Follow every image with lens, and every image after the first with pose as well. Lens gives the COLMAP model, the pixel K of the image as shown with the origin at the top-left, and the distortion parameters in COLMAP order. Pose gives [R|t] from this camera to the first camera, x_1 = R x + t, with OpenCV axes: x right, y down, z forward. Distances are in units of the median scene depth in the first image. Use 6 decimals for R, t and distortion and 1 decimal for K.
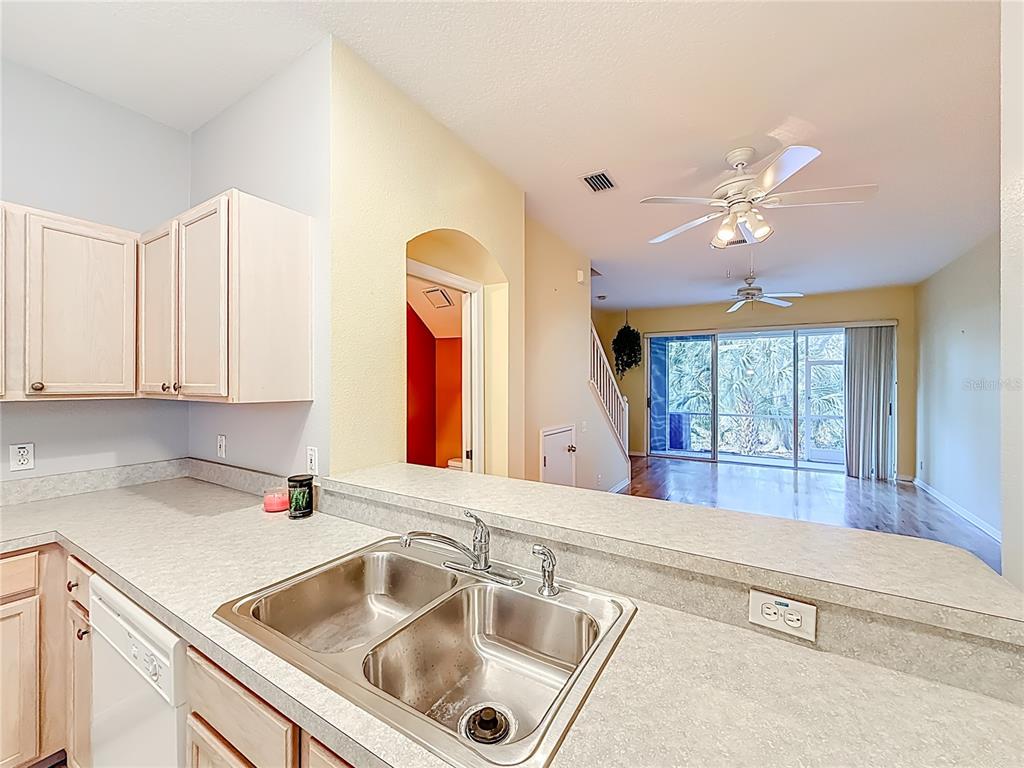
lens RADIAL K [[413.6, 0, 513.1], [0, 413.6, 382.8], [0, 0, 1]] dist [-0.000259, 0.000230]
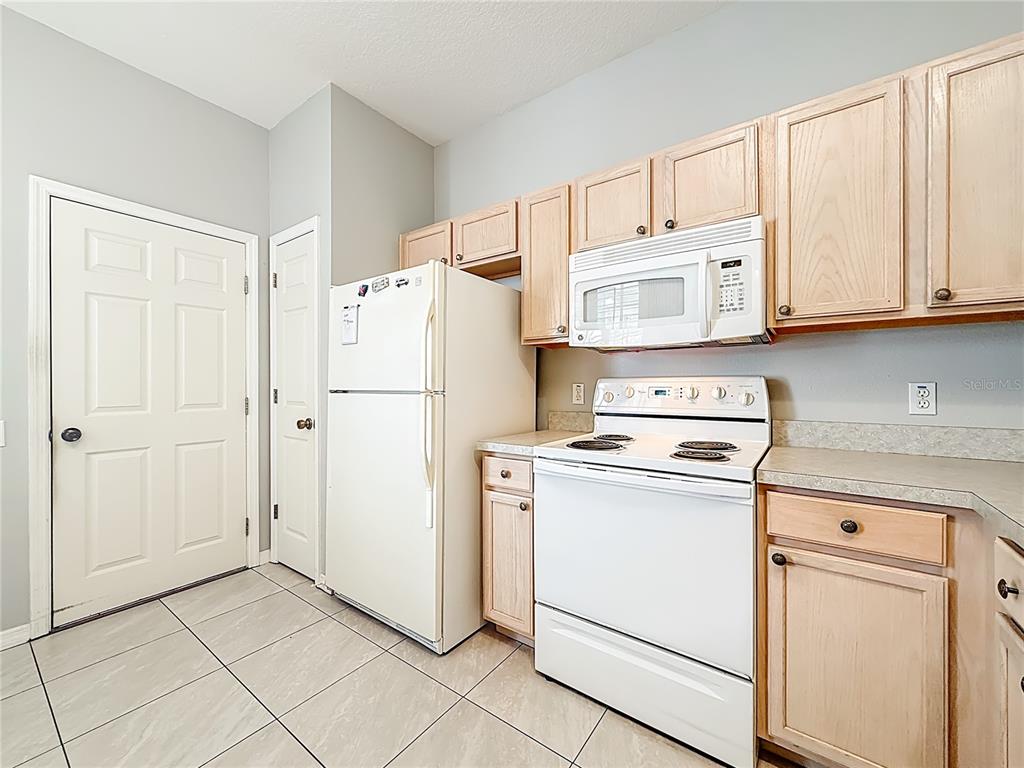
lens RADIAL K [[411.7, 0, 514.4], [0, 411.7, 384.8], [0, 0, 1]] dist [-0.000794, -0.000210]
pose [[-0.072781, 0.003197, -0.997343, -0.107848], [0.003444, 0.999990, 0.002954, 0.048515], [0.997342, -0.003220, -0.072791, 0.086918]]
